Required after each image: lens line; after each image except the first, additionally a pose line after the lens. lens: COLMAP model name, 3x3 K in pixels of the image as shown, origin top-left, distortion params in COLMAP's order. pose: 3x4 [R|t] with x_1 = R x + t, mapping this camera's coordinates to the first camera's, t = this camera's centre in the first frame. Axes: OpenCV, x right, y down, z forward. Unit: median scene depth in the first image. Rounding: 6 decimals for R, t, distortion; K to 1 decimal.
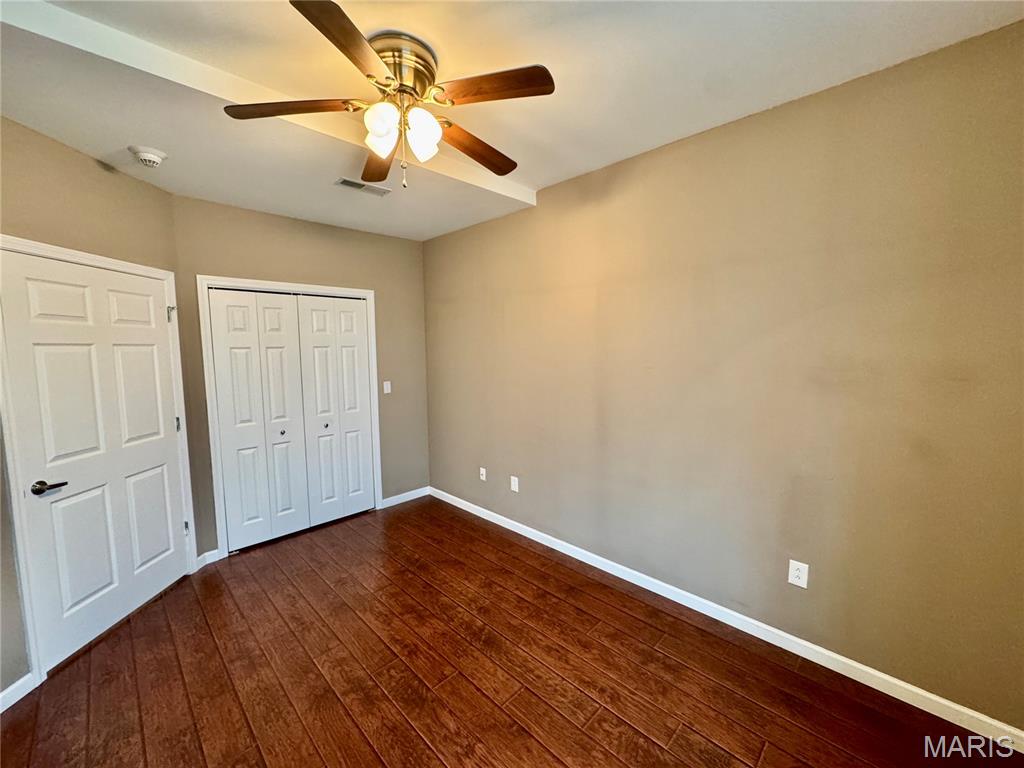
lens RADIAL K [[410.9, 0, 513.2], [0, 410.9, 384.0], [0, 0, 1]] dist [-0.002480, -0.000178]
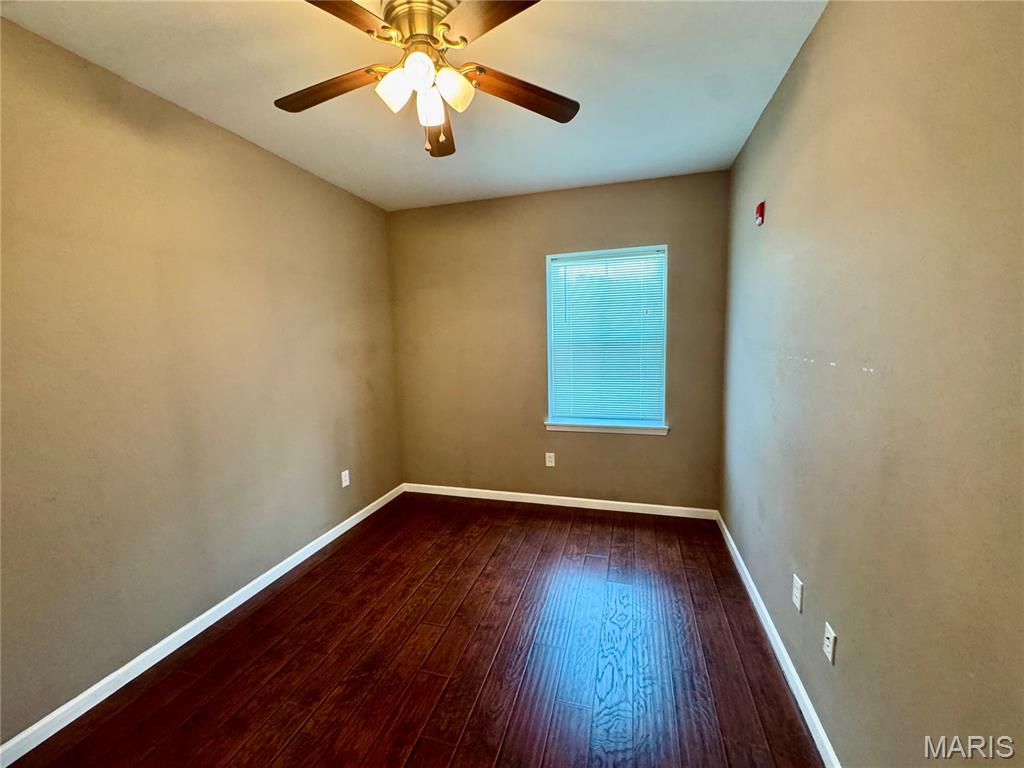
lens RADIAL K [[410.9, 0, 513.2], [0, 410.9, 384.0], [0, 0, 1]] dist [-0.002480, -0.000178]
pose [[-0.482038, -0.078254, 0.872649, -0.979315], [0.113336, 0.982066, 0.150671, -0.065660], [-0.868789, 0.171531, -0.464524, 1.102946]]
